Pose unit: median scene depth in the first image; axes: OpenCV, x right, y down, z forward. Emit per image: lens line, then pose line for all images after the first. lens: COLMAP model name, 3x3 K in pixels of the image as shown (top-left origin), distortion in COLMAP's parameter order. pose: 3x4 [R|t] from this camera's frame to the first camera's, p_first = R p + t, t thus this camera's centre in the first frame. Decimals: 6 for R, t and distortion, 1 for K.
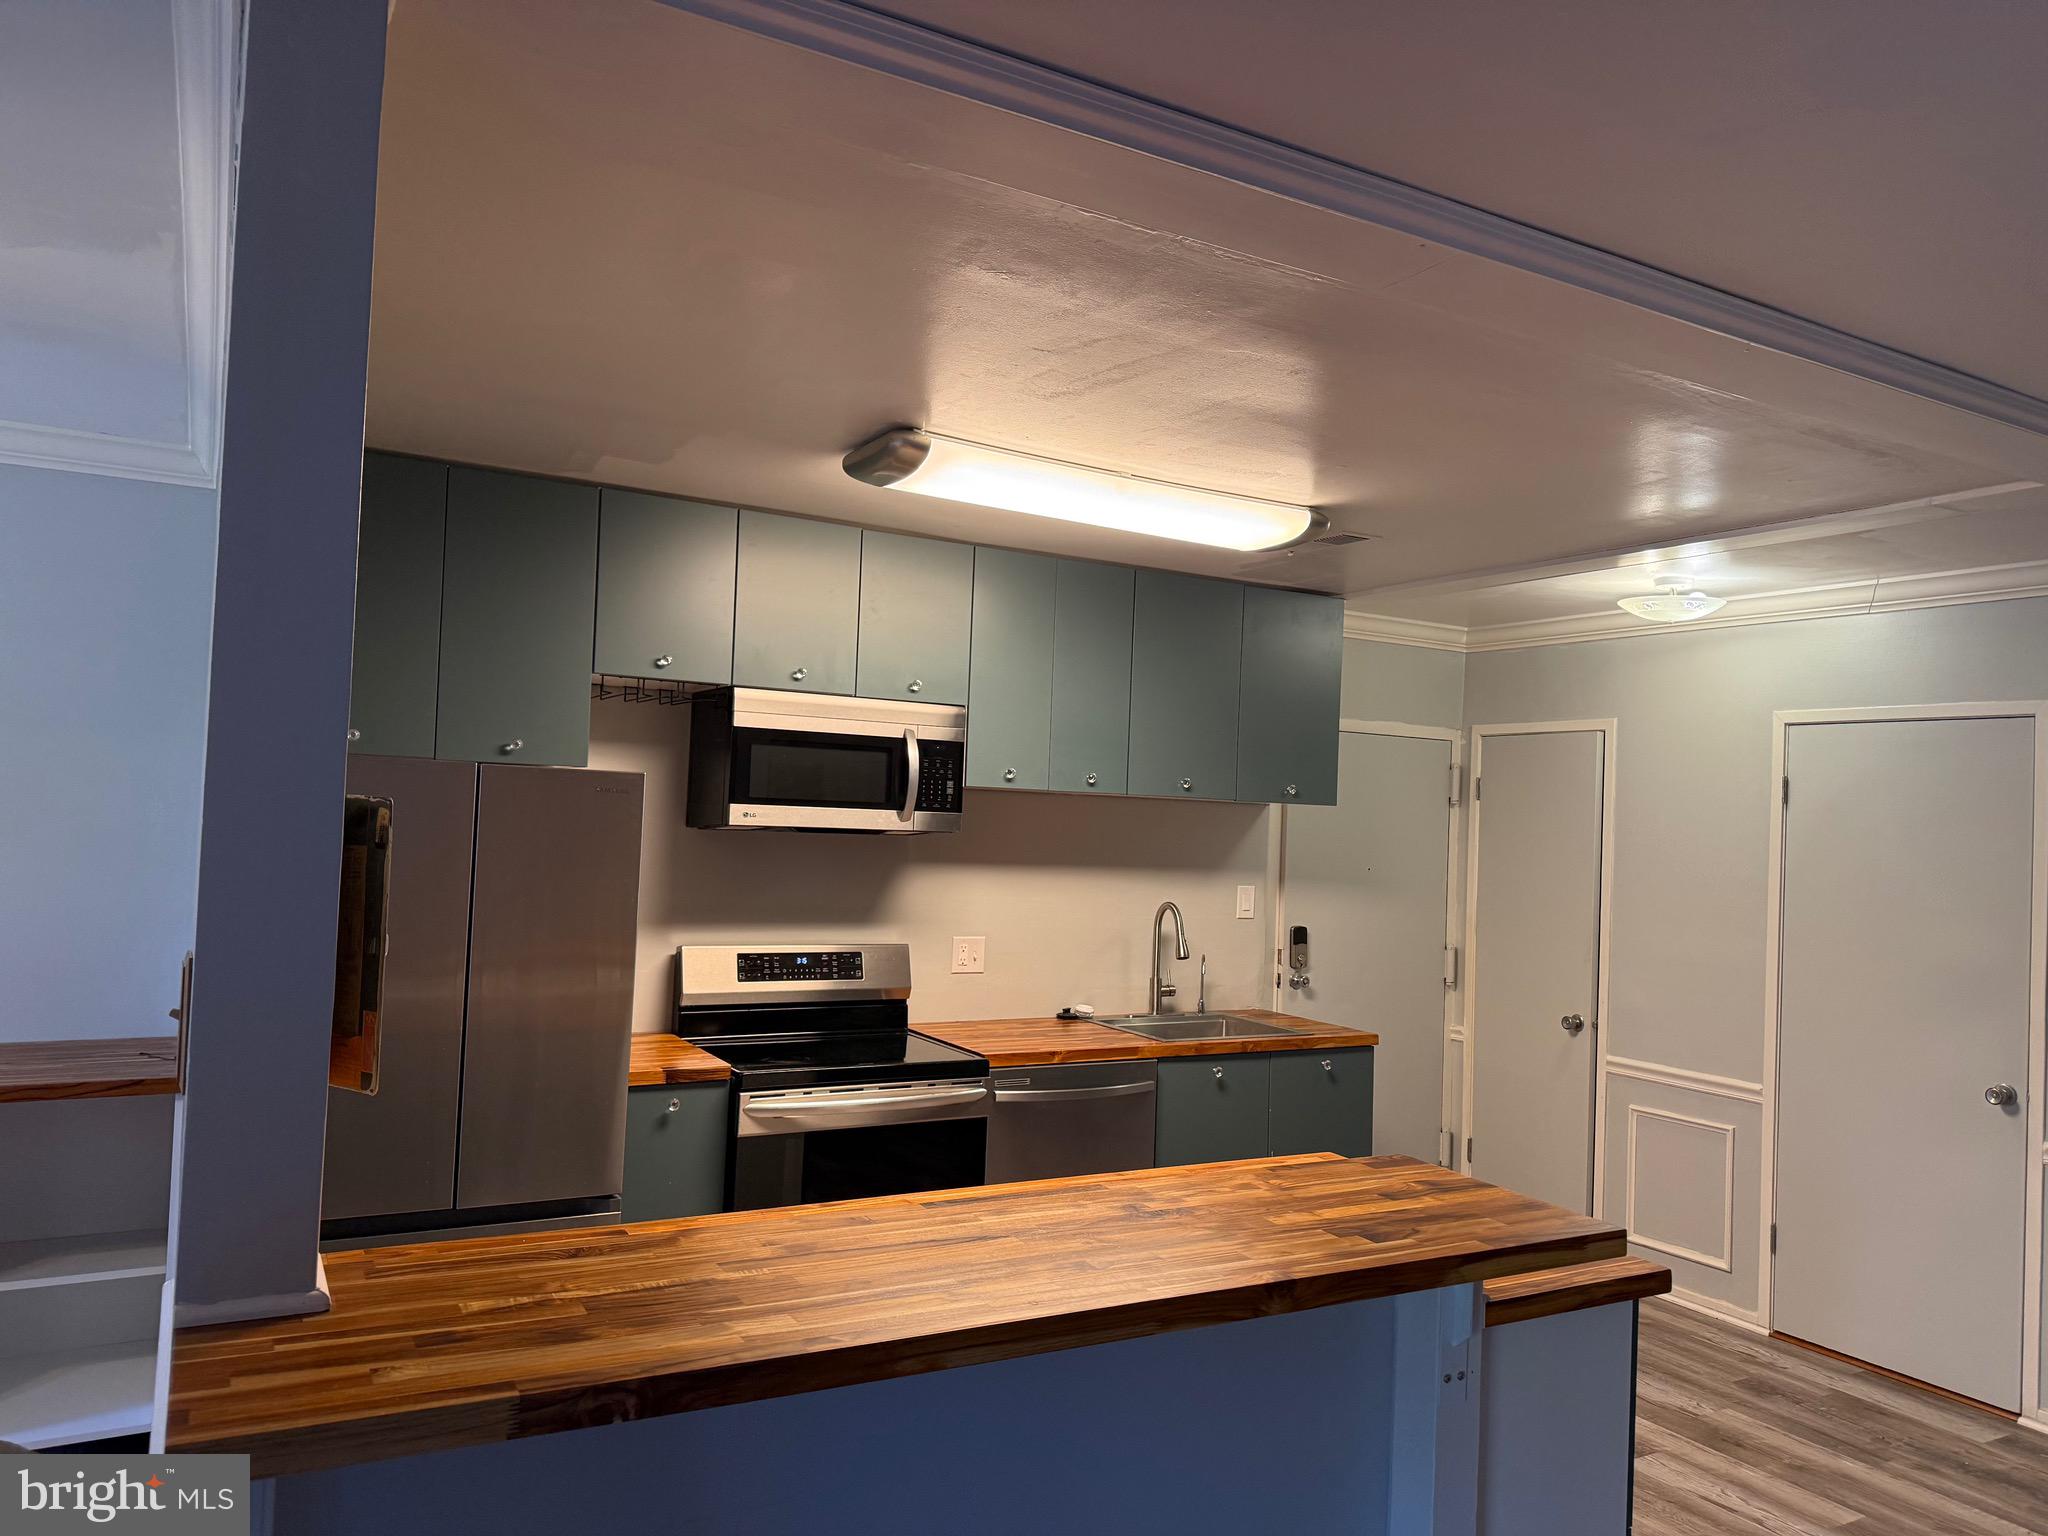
lens RADIAL K [[1447.3, 0, 1024.0], [0, 1447.3, 768.0], [0, 0, 1]] dist [0.047437, -0.042290]
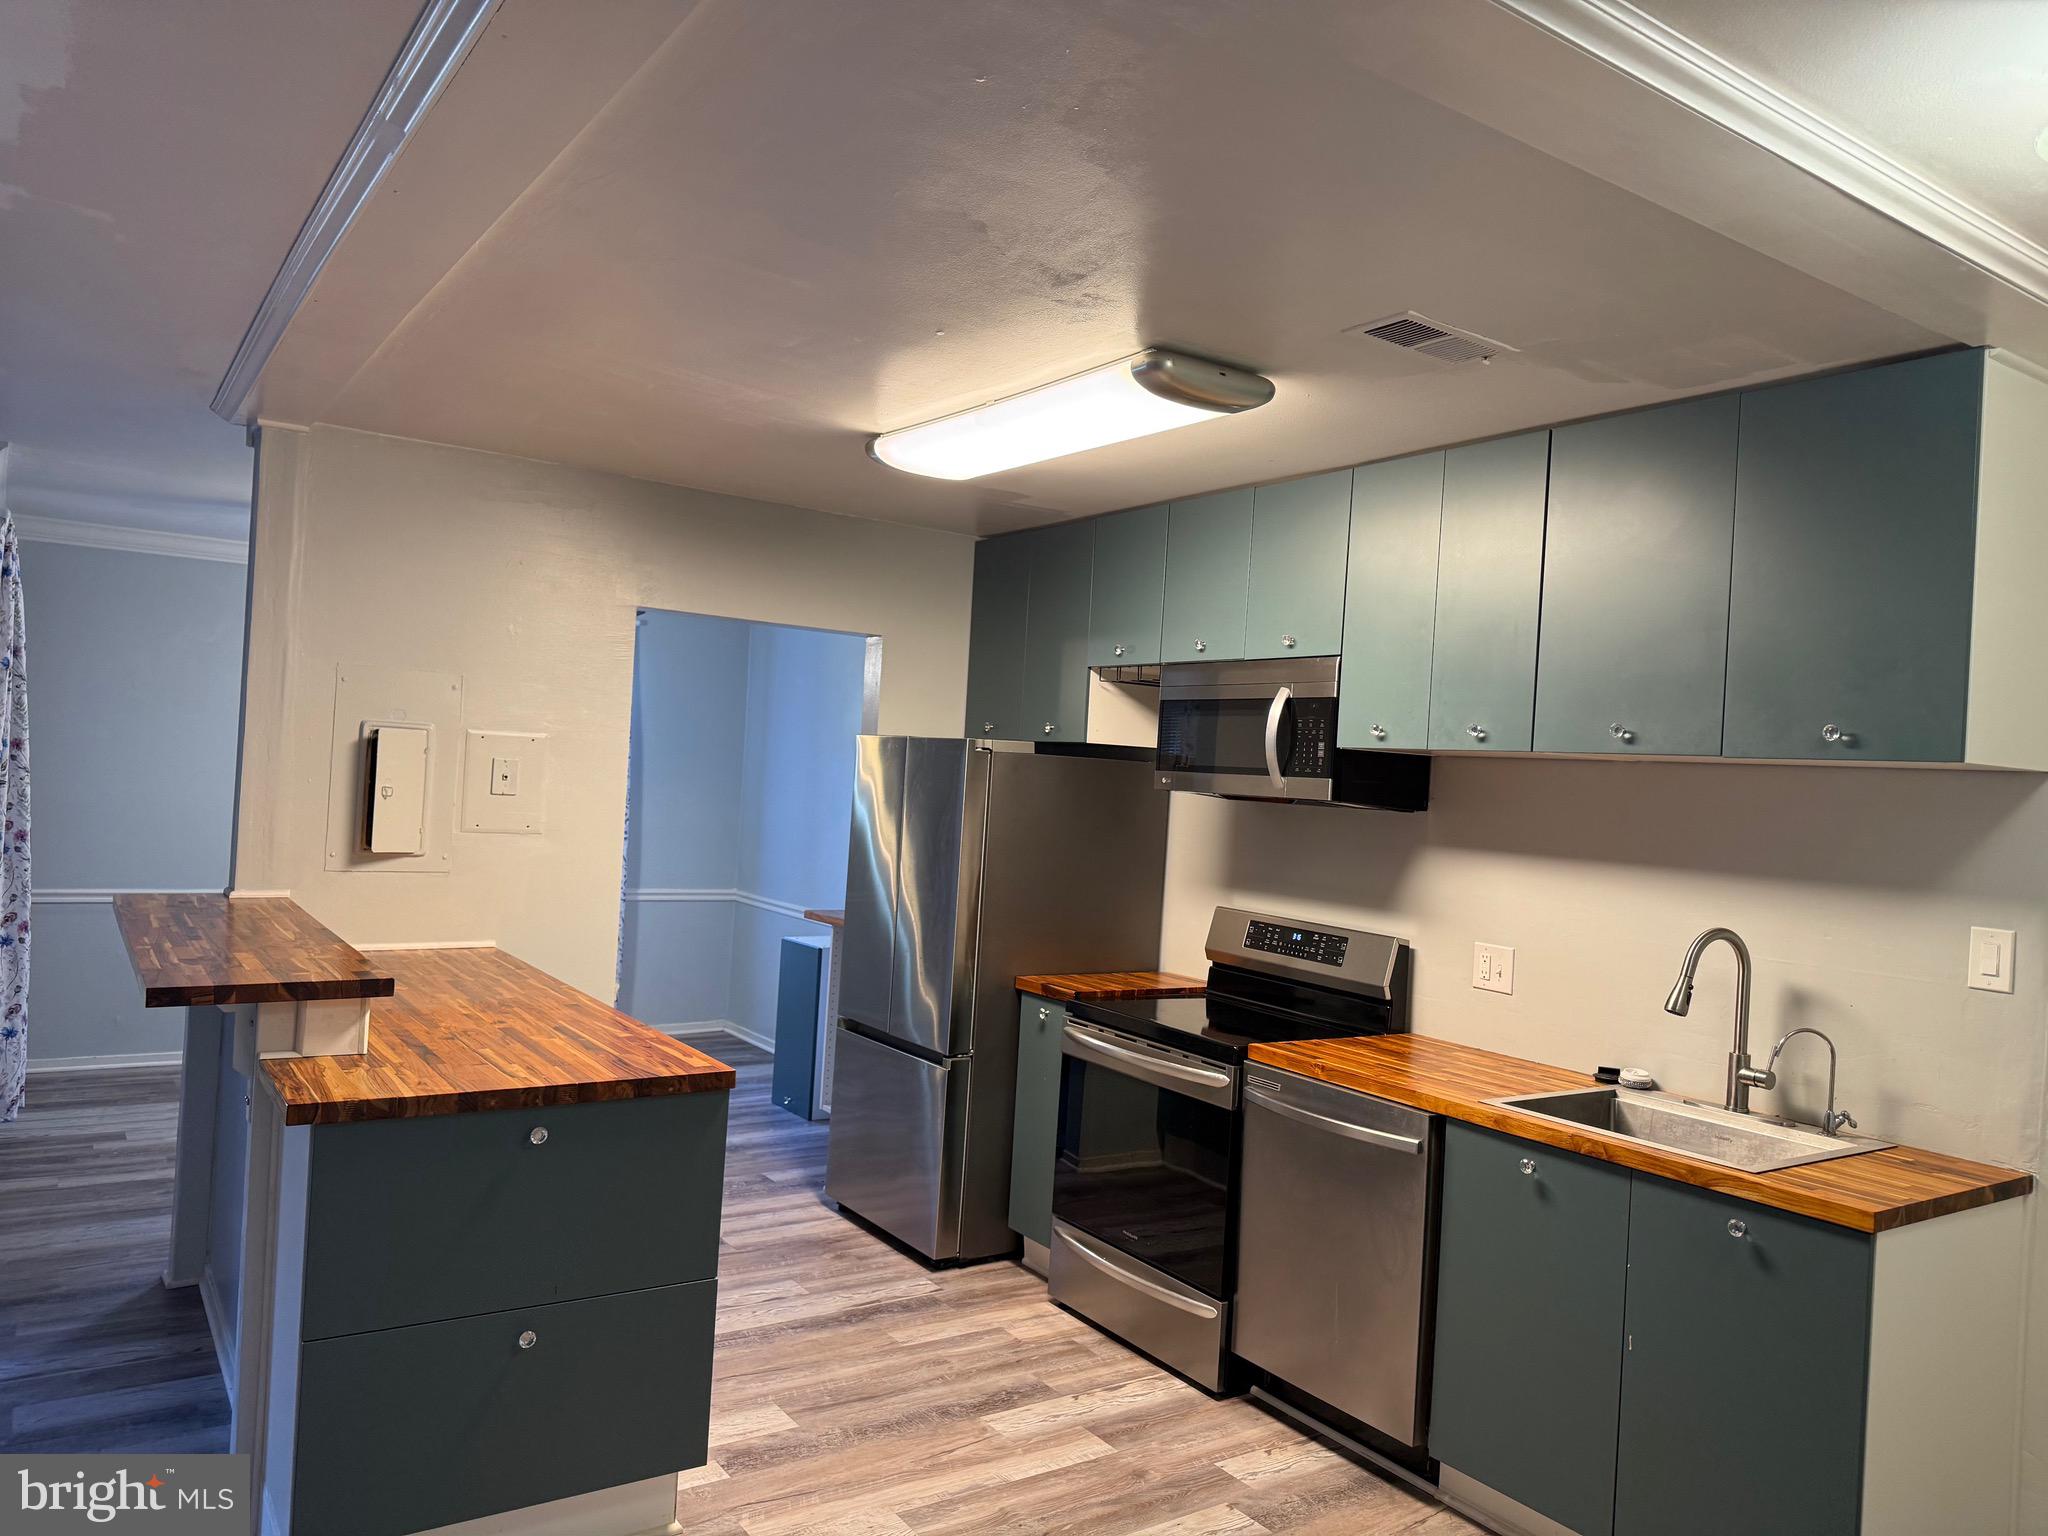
lens RADIAL K [[1440.4, 0, 1029.5], [0, 1440.4, 759.3], [0, 0, 1]] dist [0.076515, -0.089645]
pose [[0.091777, -0.045944, -0.994719, 0.789745], [-0.022089, 0.998595, -0.048161, 0.064205], [0.995535, 0.026393, 0.090633, 0.725666]]
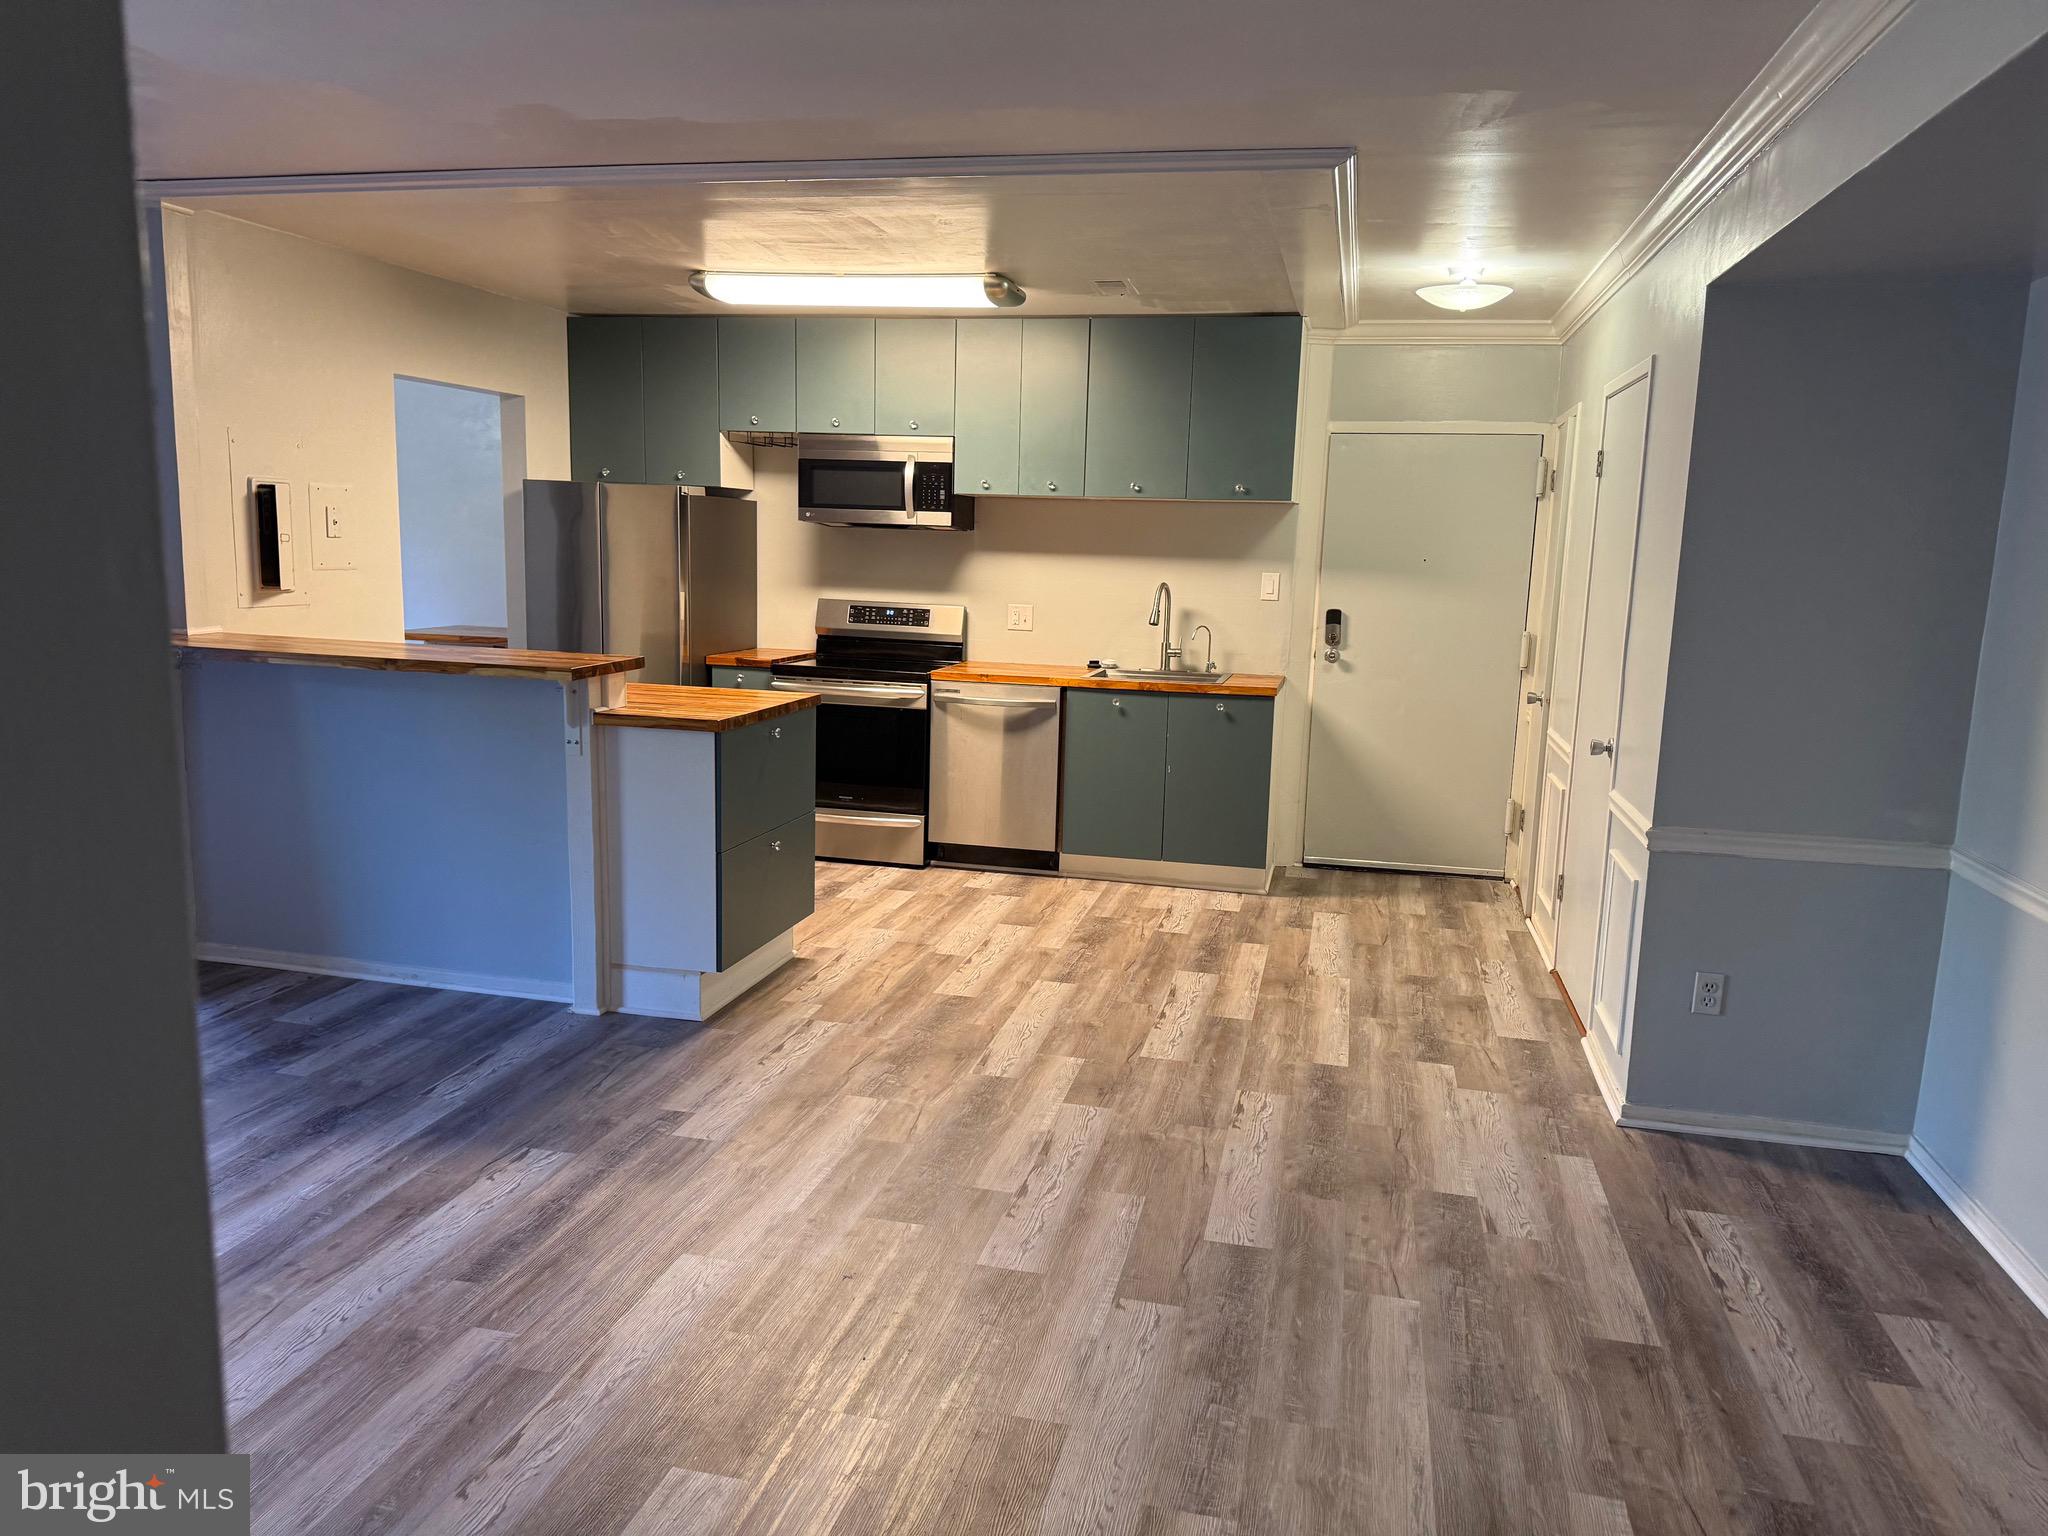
lens RADIAL K [[1432.6, 0, 1024.0], [0, 1432.6, 768.0], [0, 0, 1]] dist [0.183312, -0.330762]
pose [[0.733887, 0.089527, -0.673346, 1.001708], [0.021966, 0.987630, 0.155254, 0.060725], [0.678917, -0.128729, 0.722842, -0.042350]]
